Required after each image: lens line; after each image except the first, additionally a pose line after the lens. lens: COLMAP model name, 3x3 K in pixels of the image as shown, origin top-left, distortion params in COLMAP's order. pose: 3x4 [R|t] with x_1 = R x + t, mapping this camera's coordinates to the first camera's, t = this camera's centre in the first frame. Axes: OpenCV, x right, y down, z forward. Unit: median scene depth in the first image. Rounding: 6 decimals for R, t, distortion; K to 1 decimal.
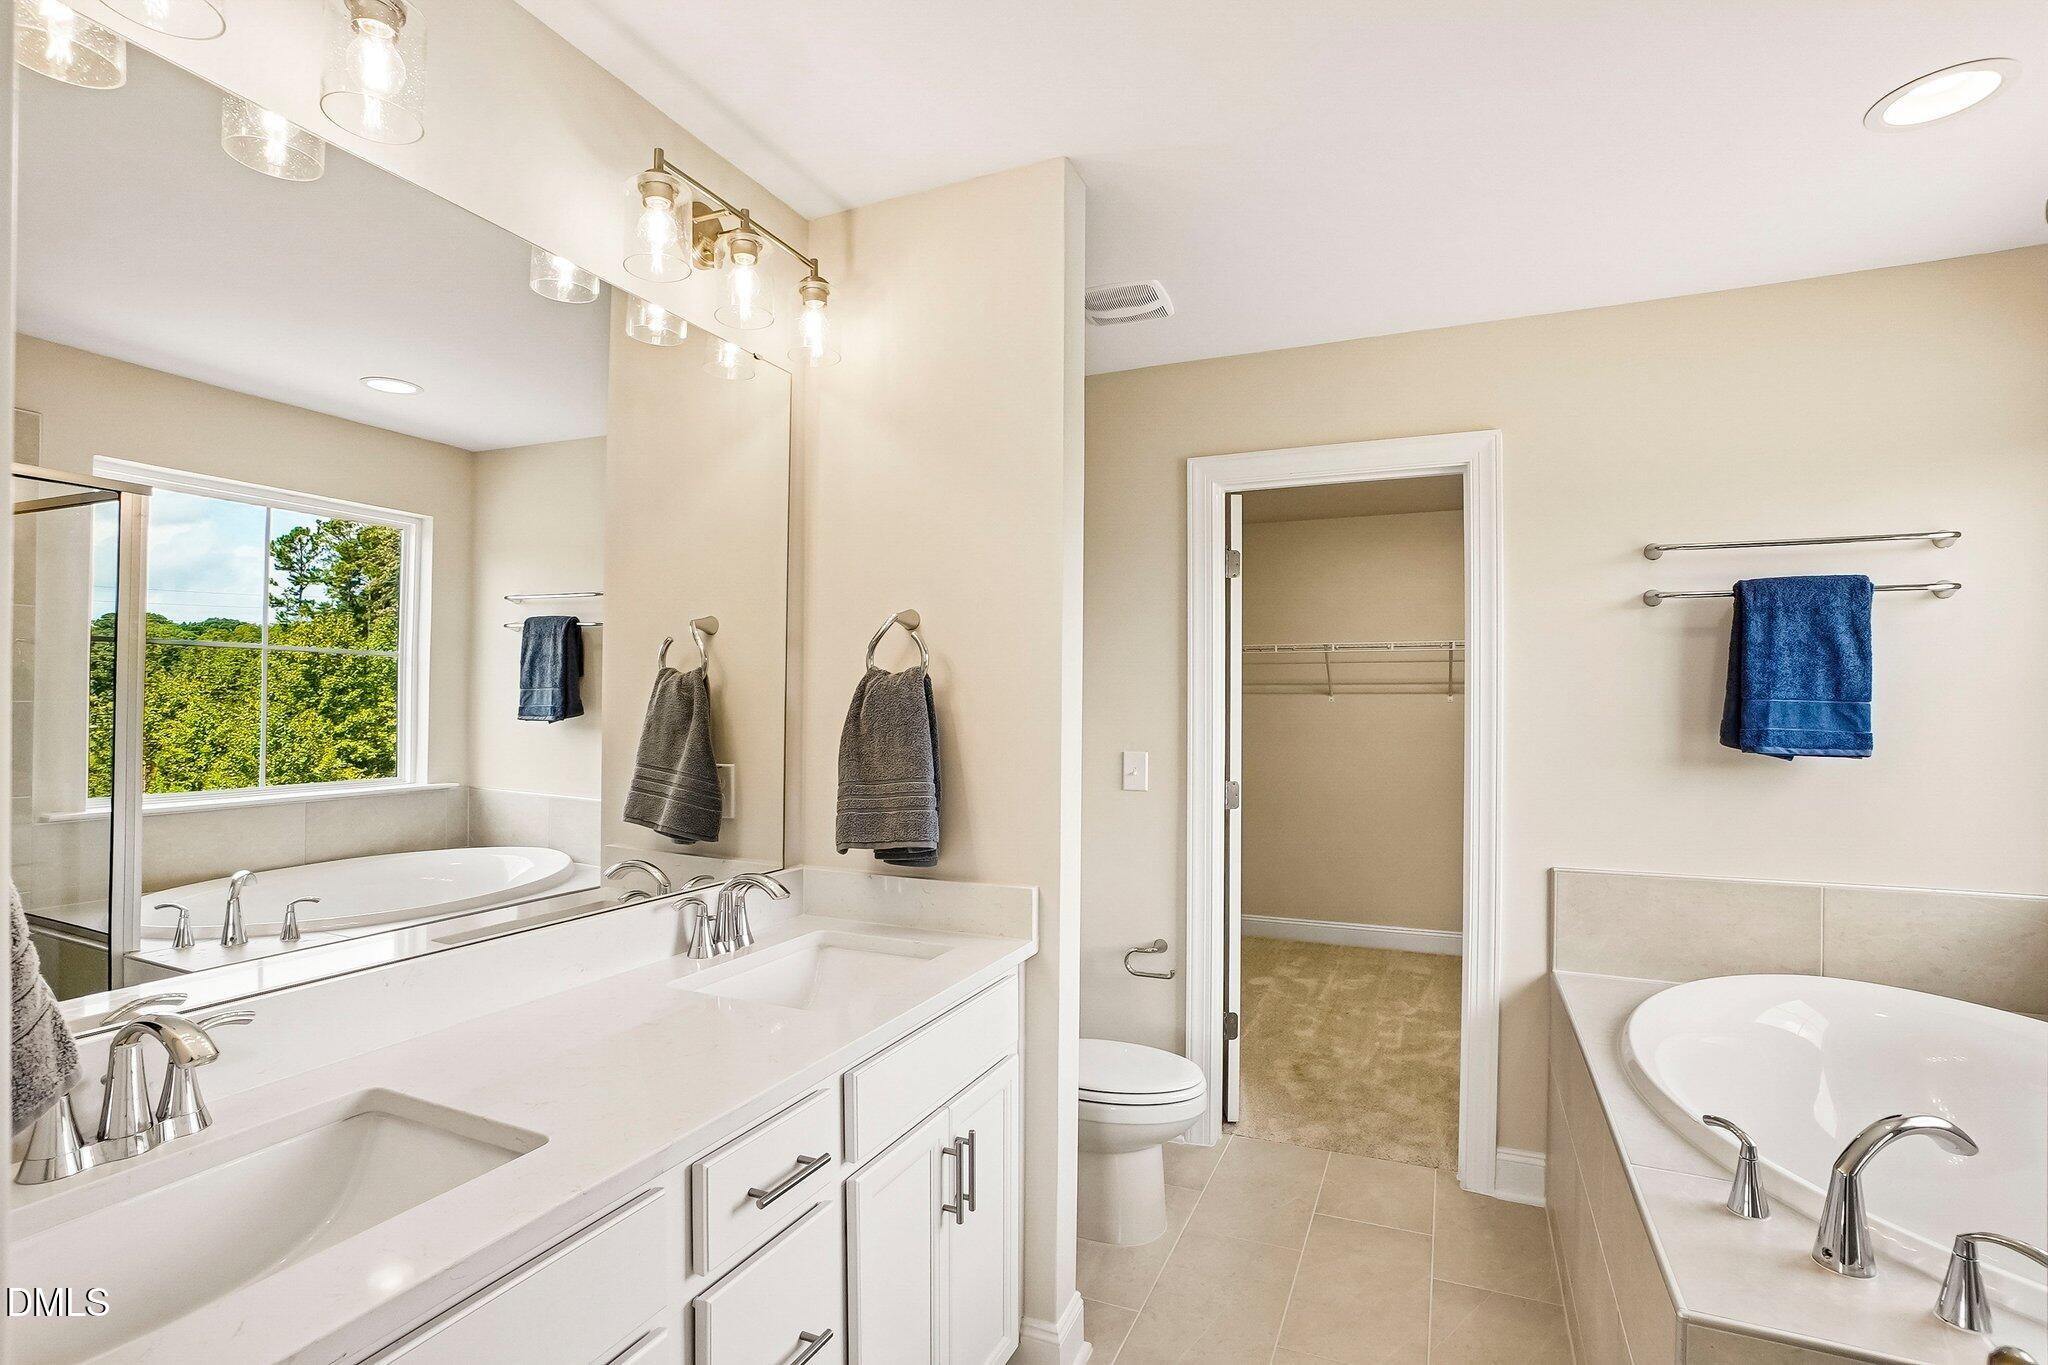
lens RADIAL K [[905.8, 0, 1010.1], [0, 905.8, 679.3], [0, 0, 1]] dist [-0.057780, 0.021950]
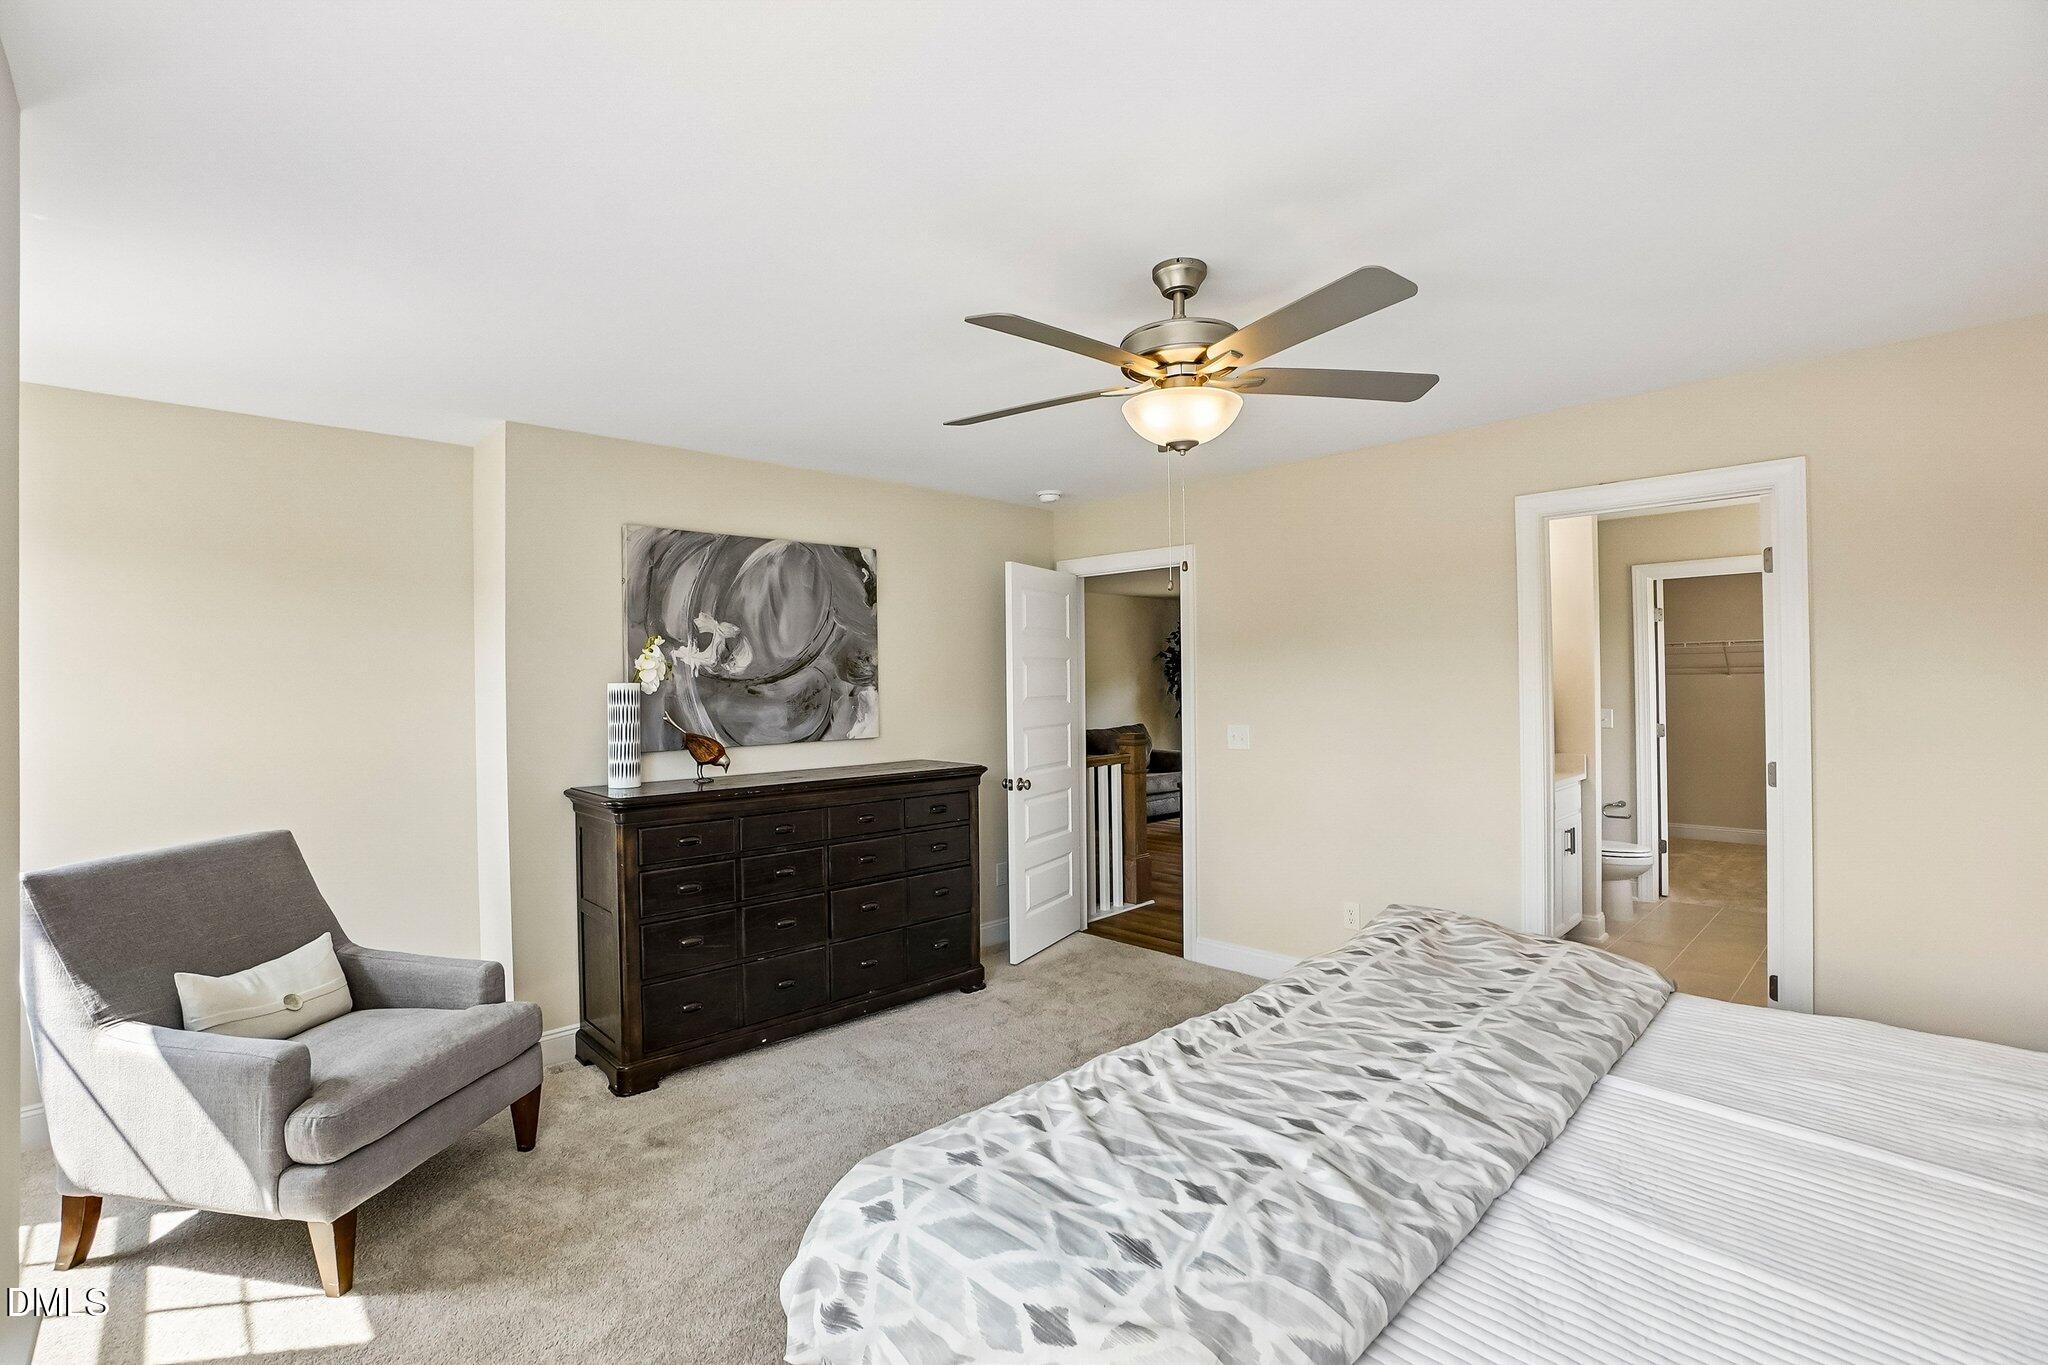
lens RADIAL K [[905.8, 0, 1010.1], [0, 905.8, 679.3], [0, 0, 1]] dist [-0.057780, 0.021950]
pose [[0.926370, -0.029907, -0.375426, -0.356166], [0.042509, 0.998775, 0.025328, -0.098245], [0.374208, -0.039422, 0.926506, -1.368181]]
